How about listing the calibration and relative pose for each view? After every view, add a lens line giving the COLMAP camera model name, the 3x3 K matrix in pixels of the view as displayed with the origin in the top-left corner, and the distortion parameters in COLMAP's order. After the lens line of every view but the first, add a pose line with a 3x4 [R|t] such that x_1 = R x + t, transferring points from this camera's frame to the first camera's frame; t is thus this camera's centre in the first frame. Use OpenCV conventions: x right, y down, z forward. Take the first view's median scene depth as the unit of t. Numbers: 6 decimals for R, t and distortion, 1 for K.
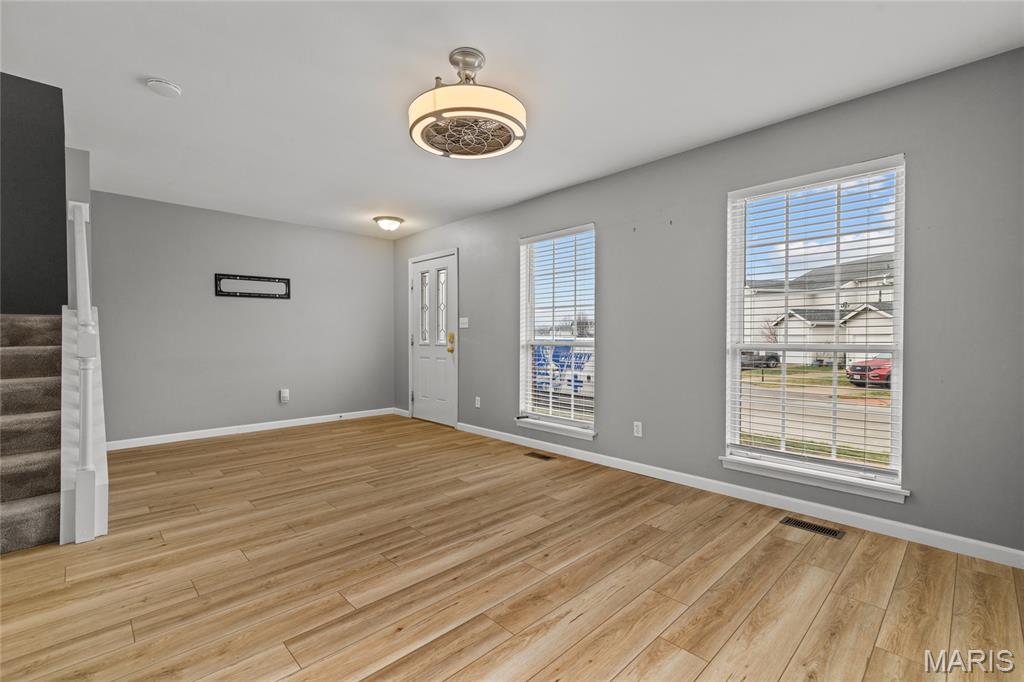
lens RADIAL K [[447.6, 0, 504.8], [0, 447.6, 342.9], [0, 0, 1]] dist [-0.001762, -0.000159]
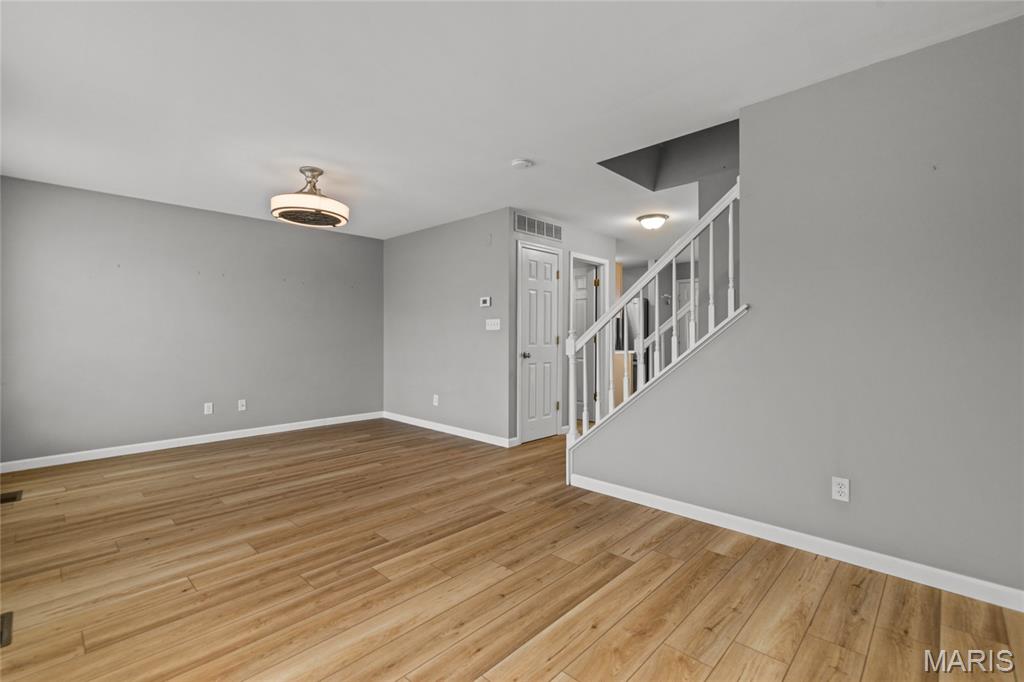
lens RADIAL K [[456.2, 0, 506.0], [0, 456.2, 335.2], [0, 0, 1]] dist [0.003538, 0.000382]
pose [[-0.999120, -0.001204, -0.041924, -0.514949], [-0.001820, 0.999891, 0.014664, -0.042752], [0.041902, 0.014727, -0.999013, 1.920872]]
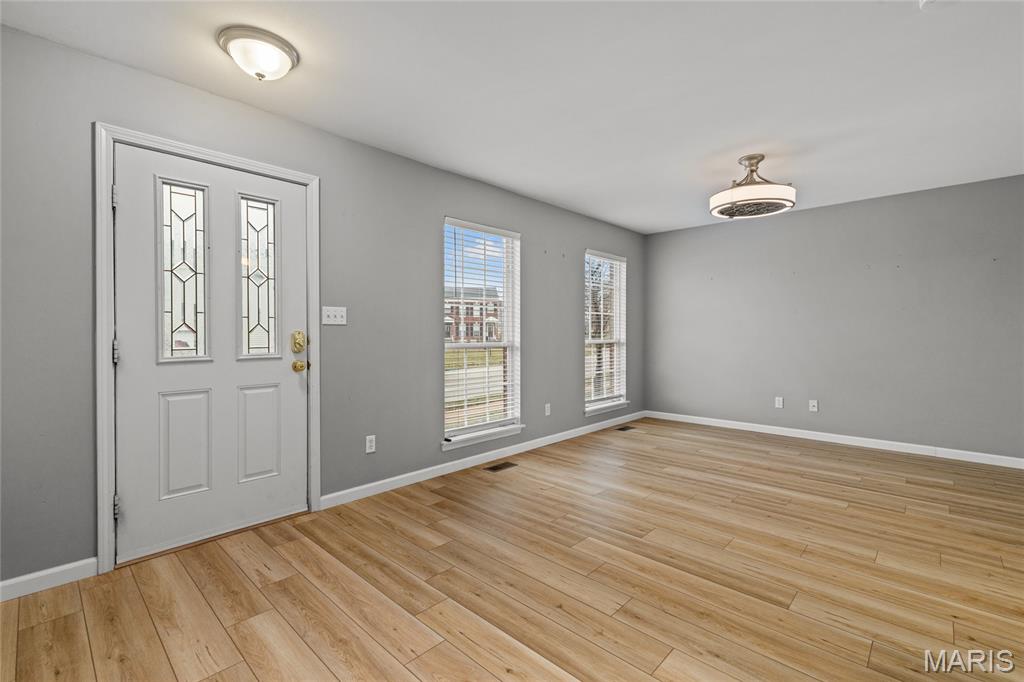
lens RADIAL K [[456.2, 0, 506.0], [0, 456.2, 335.2], [0, 0, 1]] dist [0.003538, 0.000382]
pose [[-0.047975, -0.008556, 0.998812, -1.149555], [0.013536, 0.999866, 0.009215, -0.036505], [-0.998757, 0.013962, -0.047853, 1.372905]]
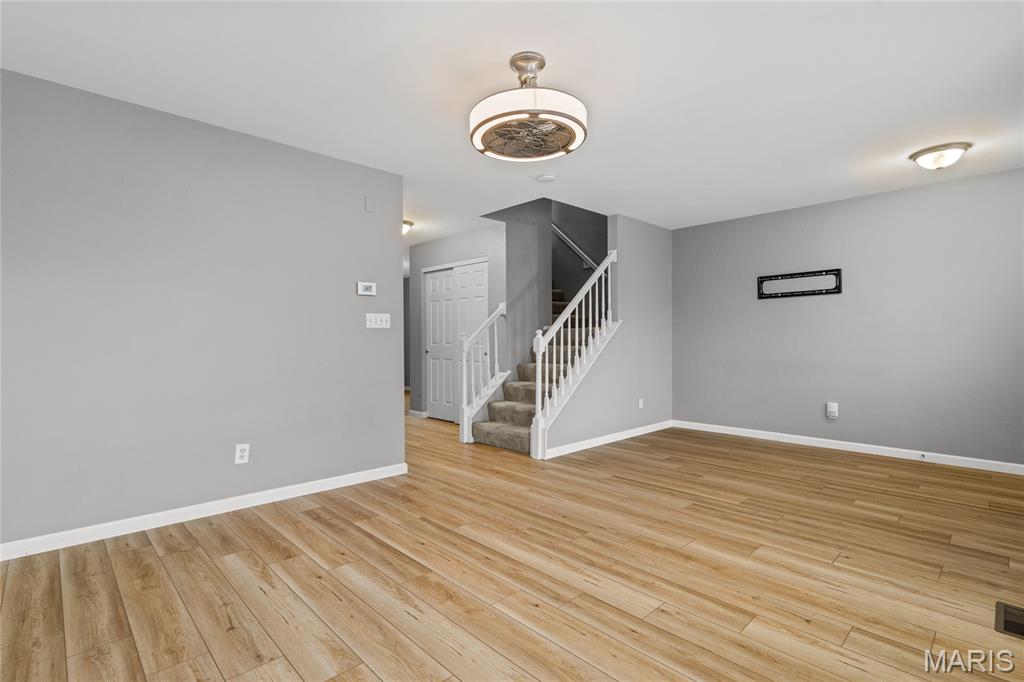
lens RADIAL K [[484.7, 0, 504.8], [0, 484.7, 341.3], [0, 0, 1]] dist [0.003519, -0.000306]
pose [[-0.001212, 0.002144, -0.999997, 0.714356], [-0.011852, 0.999927, 0.002158, -0.008371], [0.999929, 0.011854, -0.001187, 0.681159]]
